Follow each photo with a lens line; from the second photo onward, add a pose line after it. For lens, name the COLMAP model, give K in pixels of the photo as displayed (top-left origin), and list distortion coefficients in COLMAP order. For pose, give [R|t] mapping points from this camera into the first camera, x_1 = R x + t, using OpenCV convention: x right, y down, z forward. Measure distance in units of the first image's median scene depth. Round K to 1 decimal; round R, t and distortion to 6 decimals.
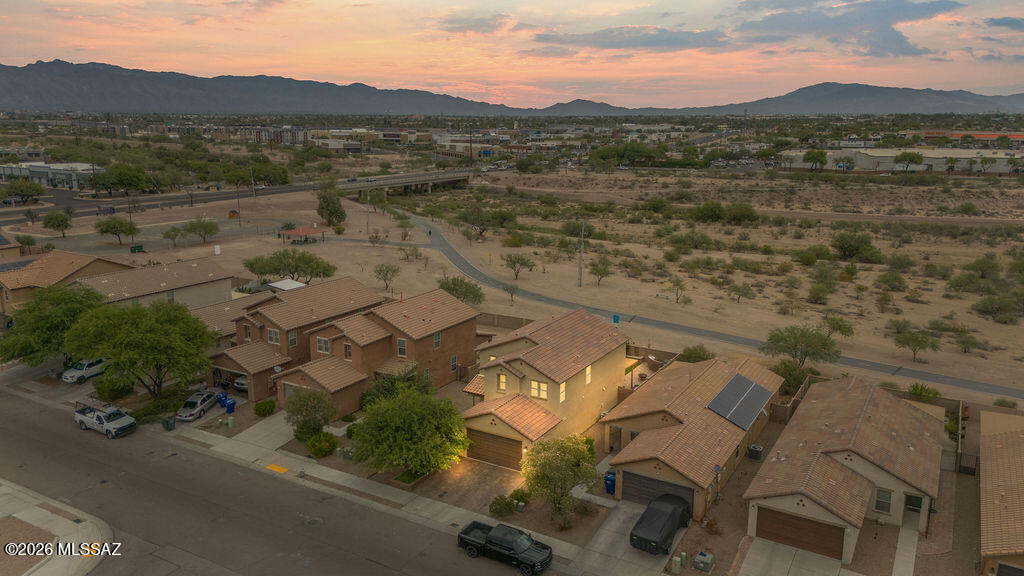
lens RADIAL K [[755.5, 0, 512.0], [0, 755.5, 288.0], [0, 0, 1]] dist [0.075047, -0.088270]
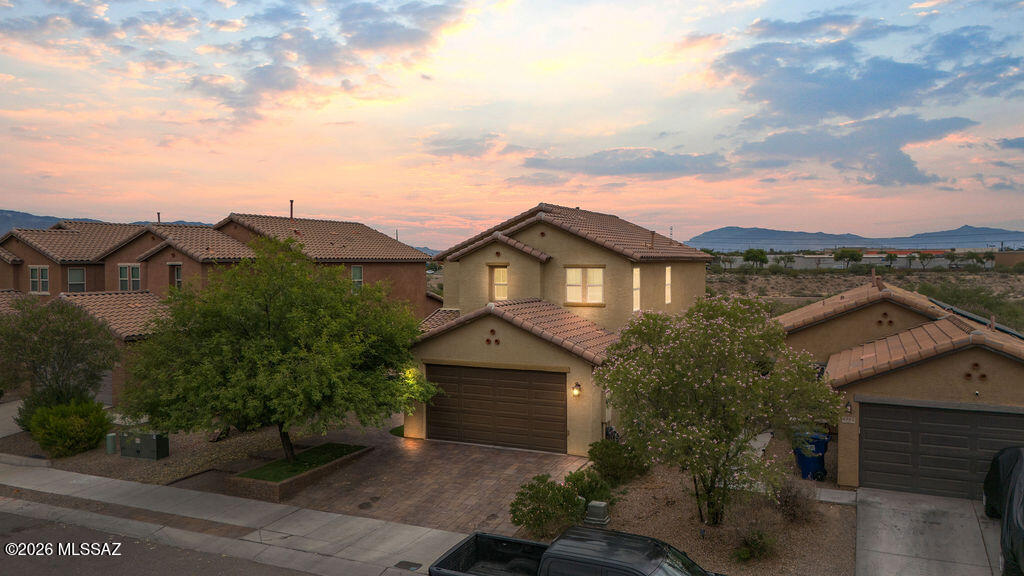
lens RADIAL K [[755.5, 0, 512.0], [0, 755.5, 288.0], [0, 0, 1]] dist [0.075047, -0.088270]
pose [[0.994728, -0.012443, 0.101788, -0.056646], [0.031086, 0.982494, -0.183682, 0.230176], [-0.097721, 0.185878, 0.977701, 0.591807]]
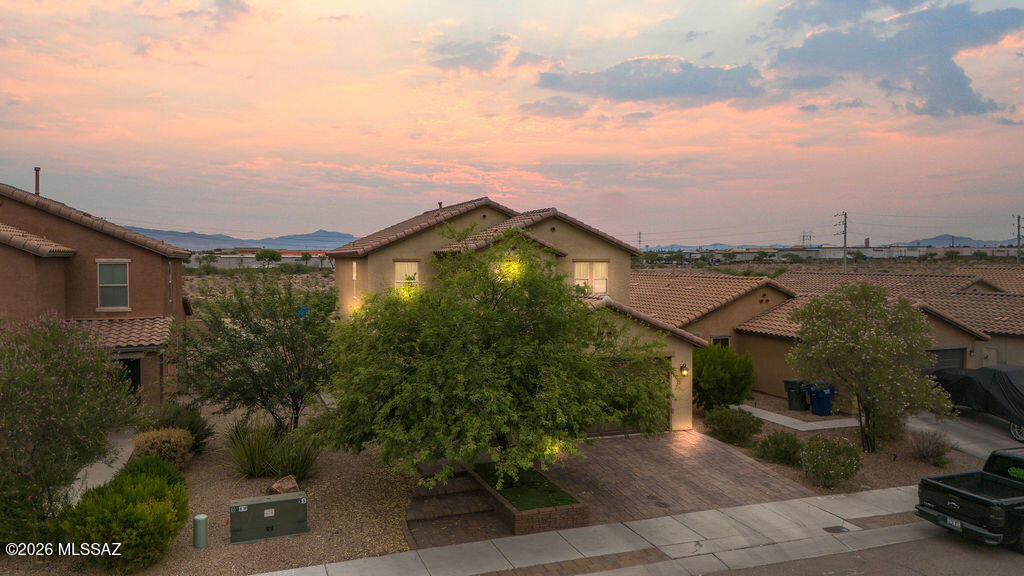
lens RADIAL K [[755.5, 0, 512.0], [0, 755.5, 288.0], [0, 0, 1]] dist [0.075047, -0.088270]
pose [[0.638680, -0.038162, 0.768526, -0.388614], [0.177174, 0.979226, -0.098616, 0.189121], [-0.748798, 0.199147, 0.632173, 0.773709]]
